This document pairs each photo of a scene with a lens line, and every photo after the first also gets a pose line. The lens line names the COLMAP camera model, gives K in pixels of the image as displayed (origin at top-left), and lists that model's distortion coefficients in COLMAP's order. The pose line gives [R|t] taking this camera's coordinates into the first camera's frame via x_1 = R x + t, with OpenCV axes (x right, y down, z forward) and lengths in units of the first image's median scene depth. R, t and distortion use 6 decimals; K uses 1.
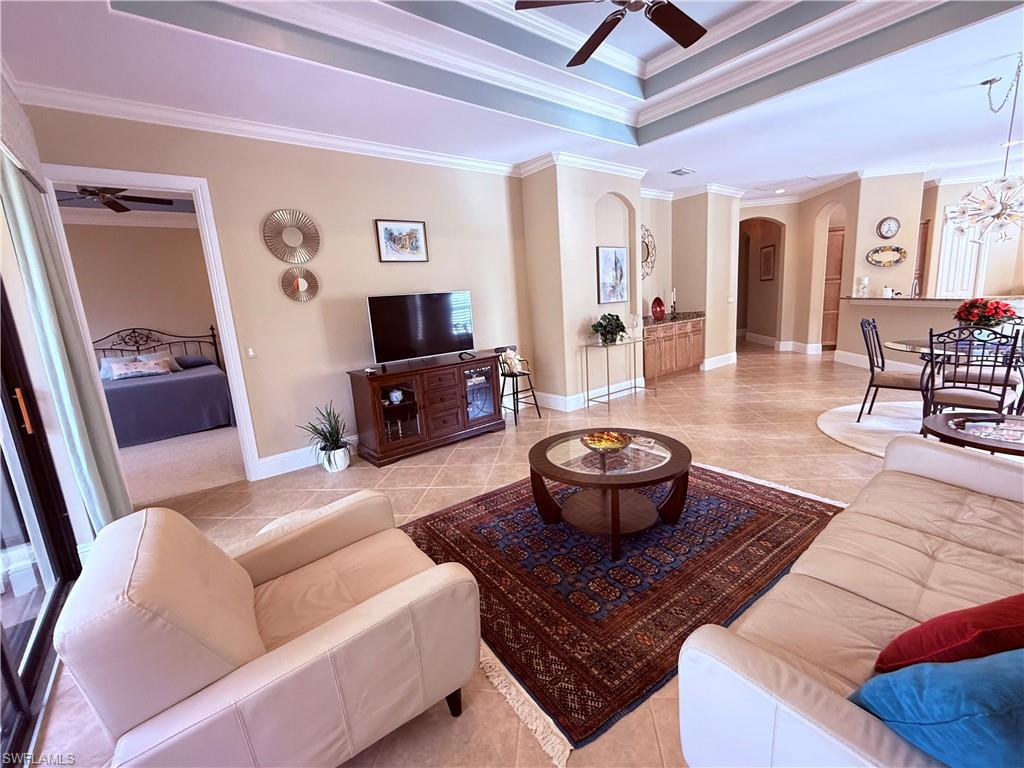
lens RADIAL K [[440.7, 0, 512.0], [0, 440.7, 384.0], [0, 0, 1]] dist [0.001733, -0.000224]
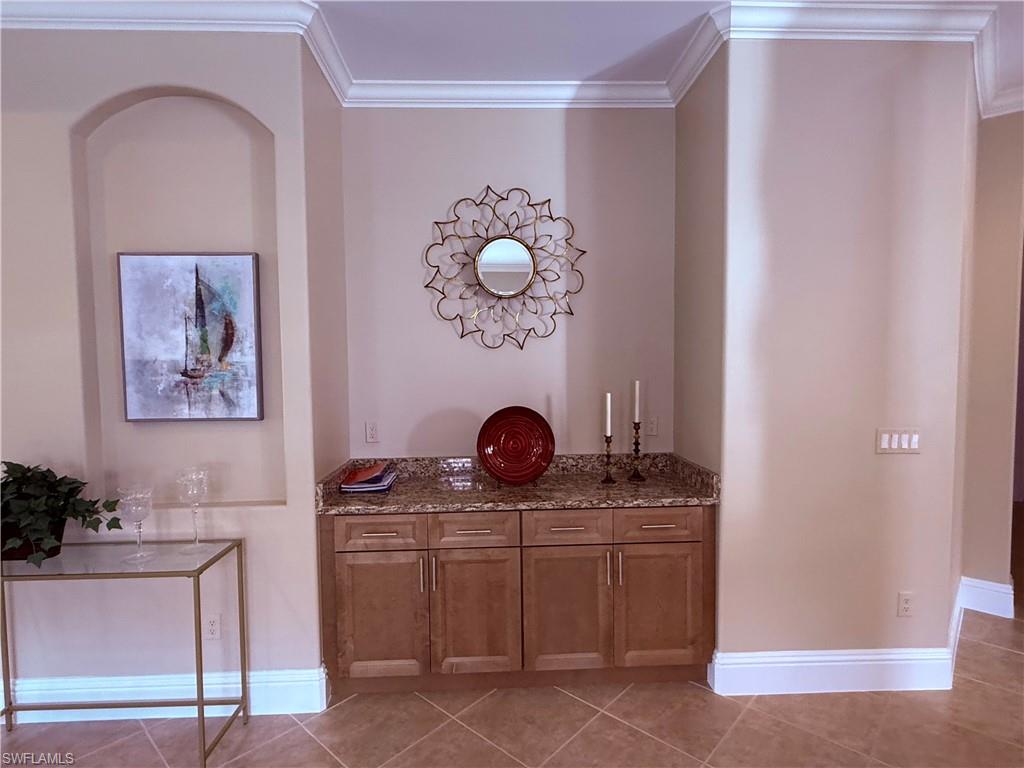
lens RADIAL K [[564.6, 0, 512.0], [0, 564.6, 384.0], [0, 0, 1]] dist [-0.003440, -0.000215]
pose [[0.805522, 0.091308, -0.585489, 0.570986], [-0.155774, 0.985935, -0.060558, -0.192185], [0.571724, 0.139985, 0.808416, 0.686685]]
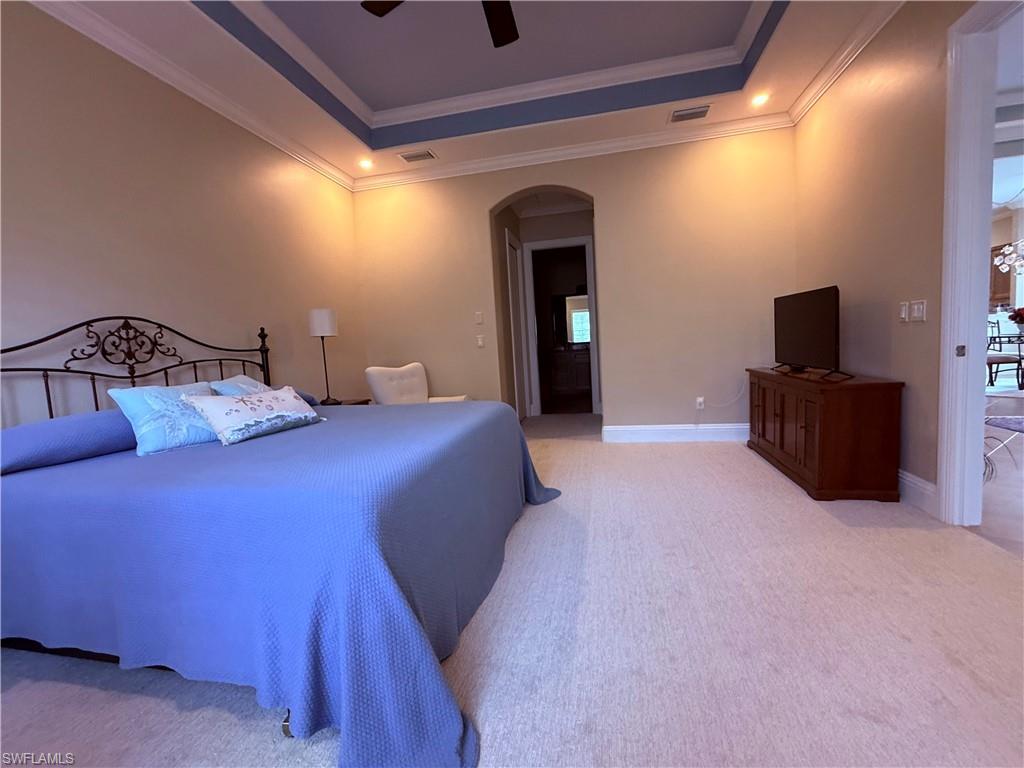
lens RADIAL K [[440.7, 0, 512.0], [0, 440.7, 384.0], [0, 0, 1]] dist [0.001733, -0.000224]
pose [[0.769066, -0.037024, 0.638096, -0.845763], [0.129314, 0.986689, -0.098606, 0.006516], [-0.625952, 0.158349, 0.763616, 0.528793]]
